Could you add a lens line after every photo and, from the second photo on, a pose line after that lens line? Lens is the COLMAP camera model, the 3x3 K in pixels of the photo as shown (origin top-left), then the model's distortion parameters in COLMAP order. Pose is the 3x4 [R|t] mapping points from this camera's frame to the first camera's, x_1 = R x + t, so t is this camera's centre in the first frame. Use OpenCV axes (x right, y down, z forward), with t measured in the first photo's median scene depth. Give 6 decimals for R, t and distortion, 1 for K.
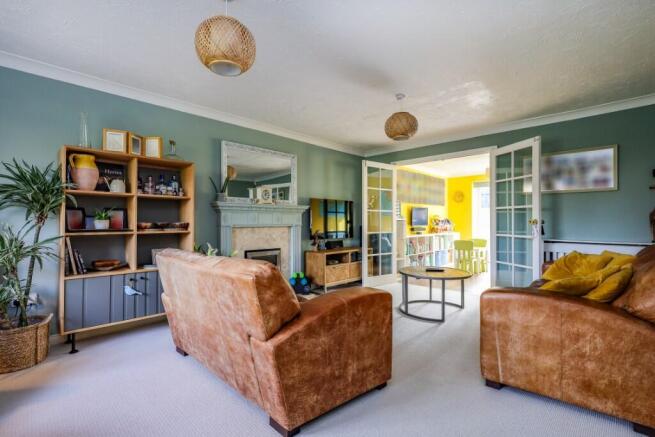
lens RADIAL K [[304.5, 0, 327.9], [0, 304.5, 220.3], [0, 0, 1]] dist [0.002755, 0.000301]
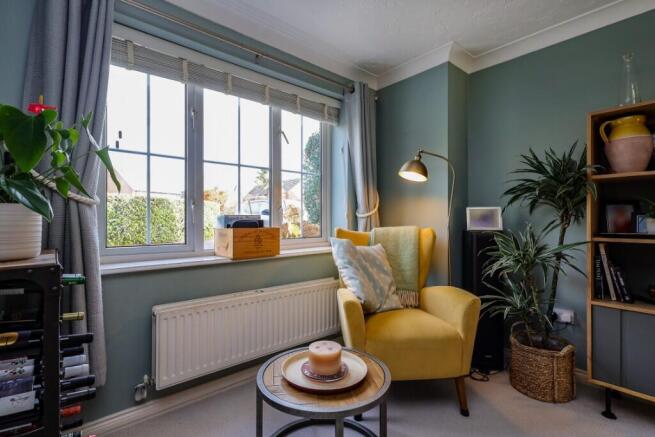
lens RADIAL K [[304.5, 0, 327.8], [0, 304.5, 216.4], [0, 0, 1]] dist [0.002755, 0.000301]
pose [[-0.096844, -0.010452, -0.995245, -0.099627], [0.008164, 0.999903, -0.011295, -0.003780], [0.995266, -0.009219, -0.096750, 0.453628]]
